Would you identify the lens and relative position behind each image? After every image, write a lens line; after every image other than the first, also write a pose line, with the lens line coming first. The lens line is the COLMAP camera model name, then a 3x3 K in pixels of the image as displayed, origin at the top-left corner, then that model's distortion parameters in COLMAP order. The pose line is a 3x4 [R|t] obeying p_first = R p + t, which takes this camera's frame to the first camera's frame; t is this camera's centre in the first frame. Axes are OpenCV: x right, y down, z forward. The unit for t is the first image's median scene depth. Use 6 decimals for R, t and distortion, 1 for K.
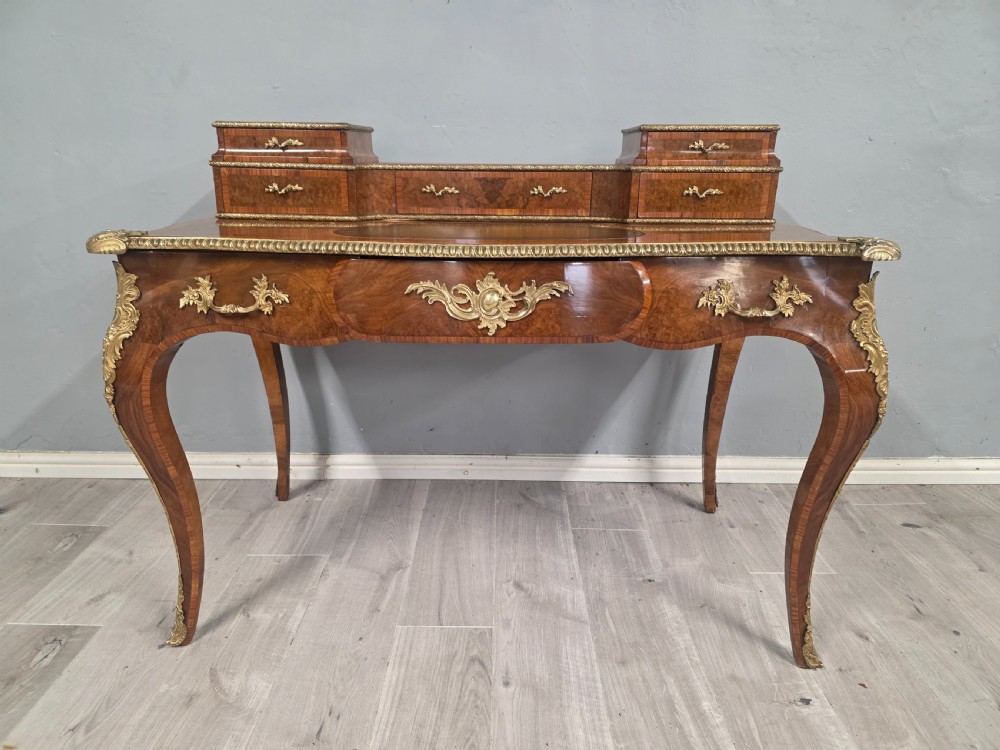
lens RADIAL K [[669.3, 0, 492.4], [0, 669.3, 377.9], [0, 0, 1]] dist [0.056157, -0.057803]
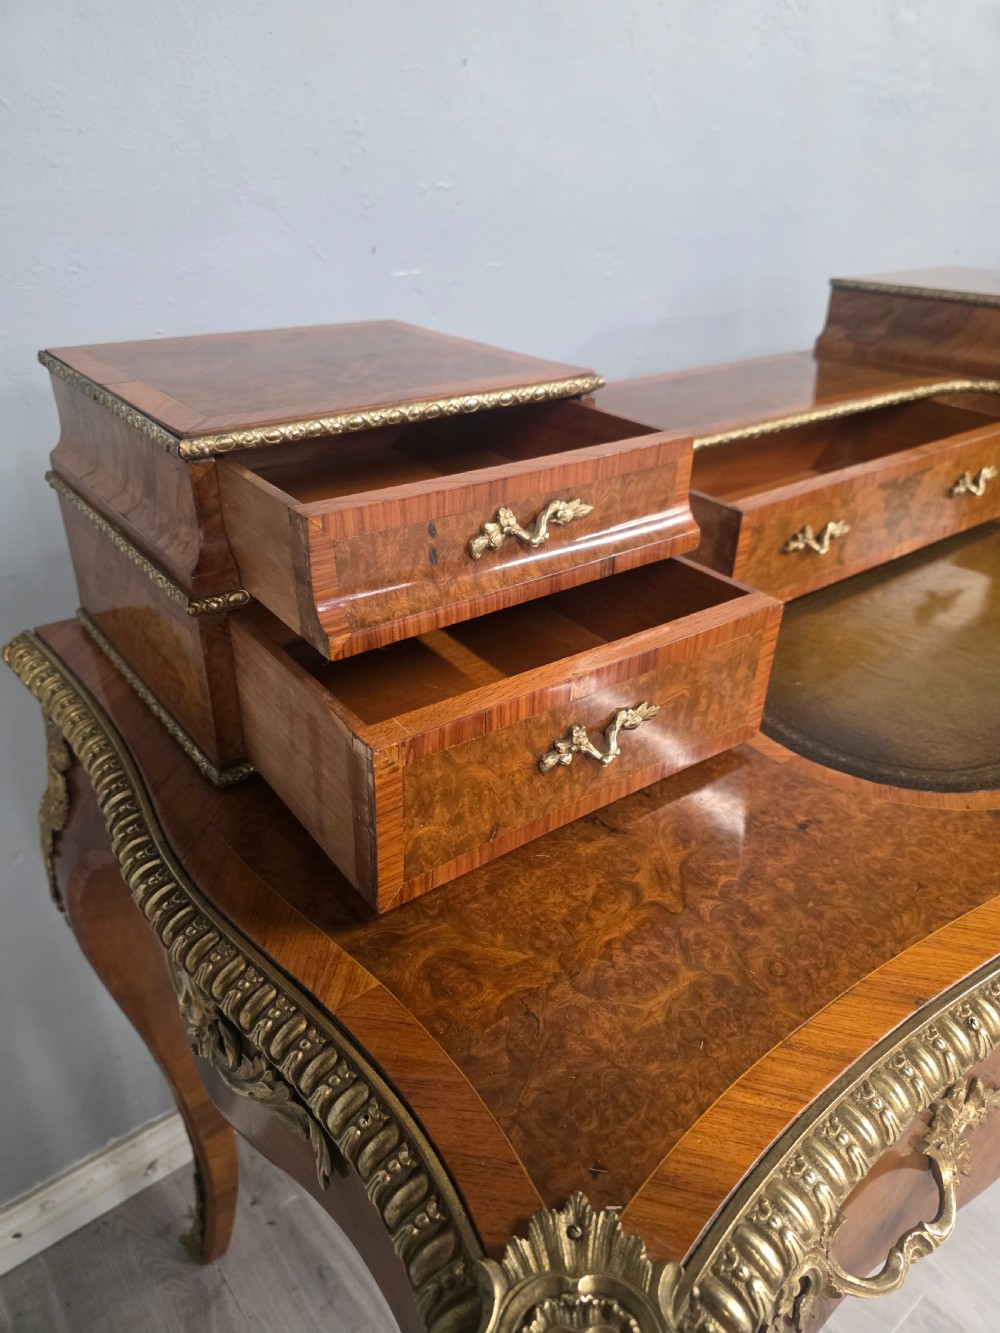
lens RADIAL K [[890.3, 0, 497.6], [0, 890.3, 669.6], [0, 0, 1]] dist [0.063317, -0.066491]
pose [[0.779296, -0.306694, 0.546476, -0.510393], [0.193037, 0.947133, 0.256273, -0.354417], [-0.596183, -0.094223, 0.797300, 0.667305]]
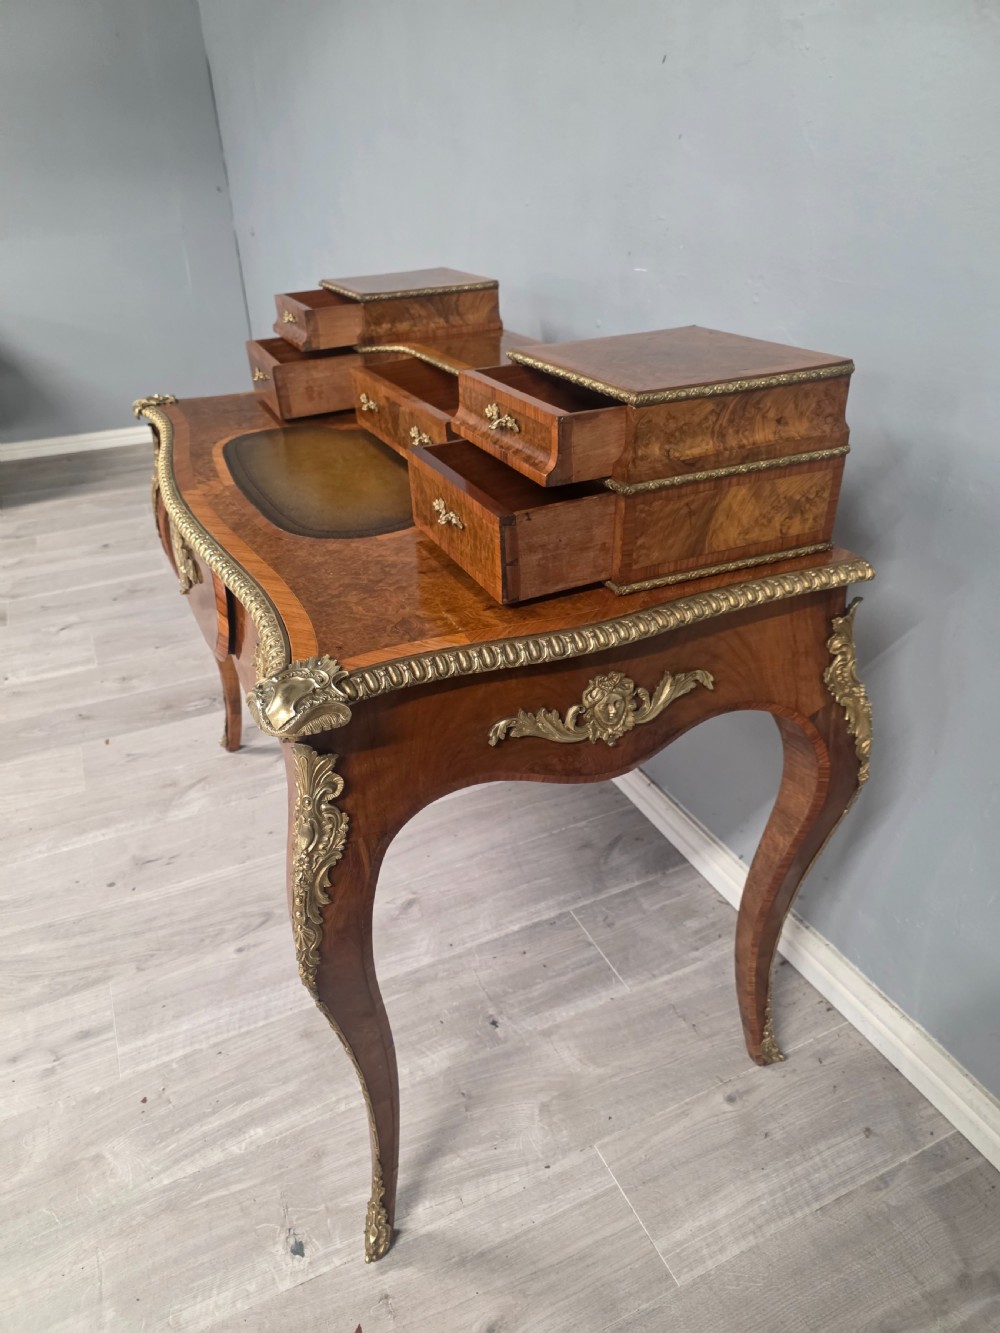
lens RADIAL K [[897.5, 0, 497.9], [0, 897.5, 674.3], [0, 0, 1]] dist [0.052172, -0.058156]
pose [[0.433447, 0.425607, -0.794344, 0.905266], [-0.241690, 0.904059, 0.352510, -0.378976], [0.868164, 0.039190, 0.494727, 0.603481]]
